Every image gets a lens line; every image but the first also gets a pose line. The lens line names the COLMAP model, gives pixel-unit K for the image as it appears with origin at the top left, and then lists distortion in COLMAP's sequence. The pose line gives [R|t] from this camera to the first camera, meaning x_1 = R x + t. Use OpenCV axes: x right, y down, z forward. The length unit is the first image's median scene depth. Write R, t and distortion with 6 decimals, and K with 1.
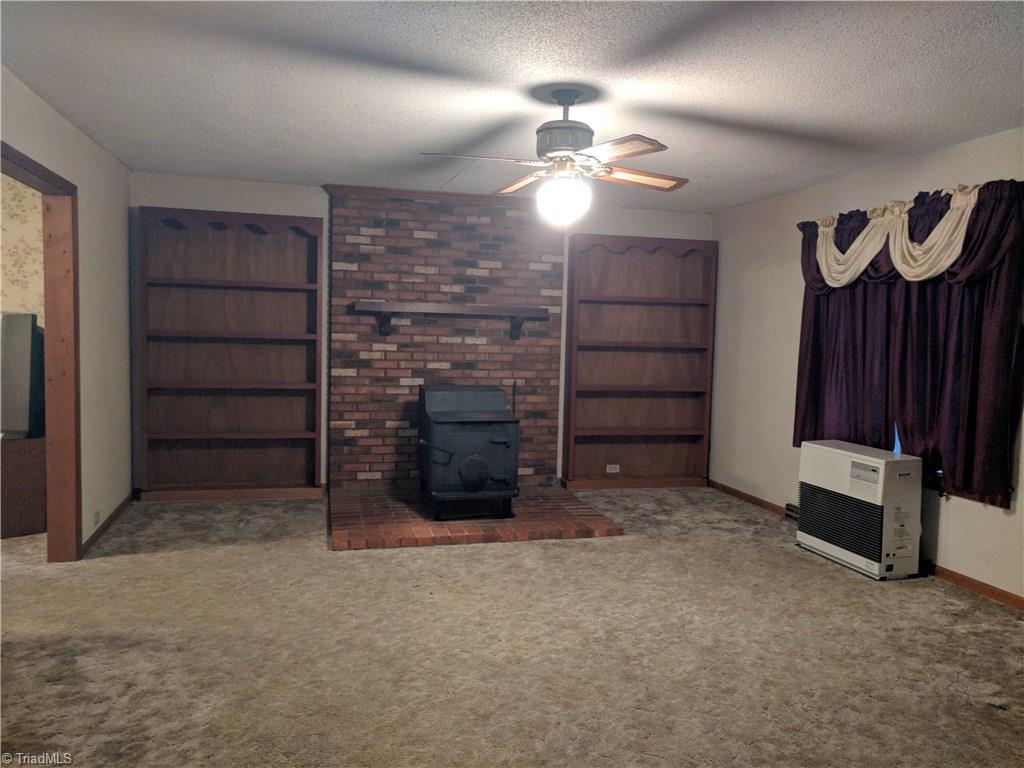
lens RADIAL K [[772.6, 0, 518.5], [0, 772.6, 386.8], [0, 0, 1]] dist [-0.003227, 0.027943]
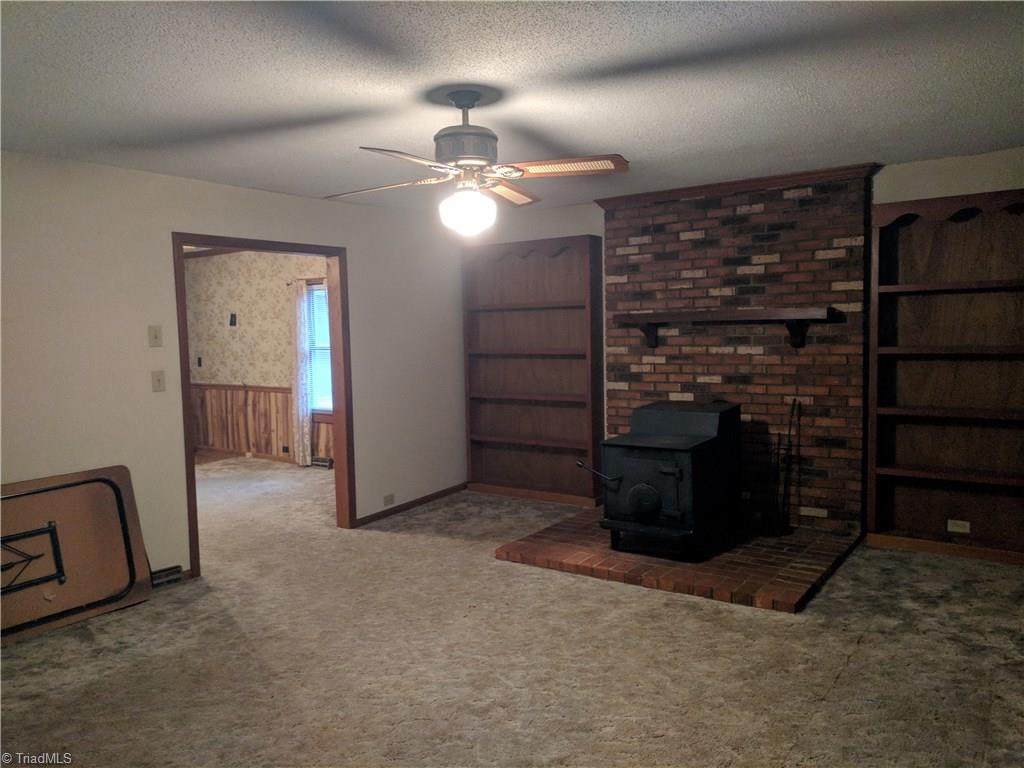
lens RADIAL K [[772.6, 0, 518.5], [0, 772.6, 386.8], [0, 0, 1]] dist [-0.003227, 0.027943]
pose [[0.639845, 0.016103, -0.768336, 0.452001], [-0.011768, 0.999869, 0.011155, -0.027028], [0.768414, 0.001904, 0.639950, 0.267259]]
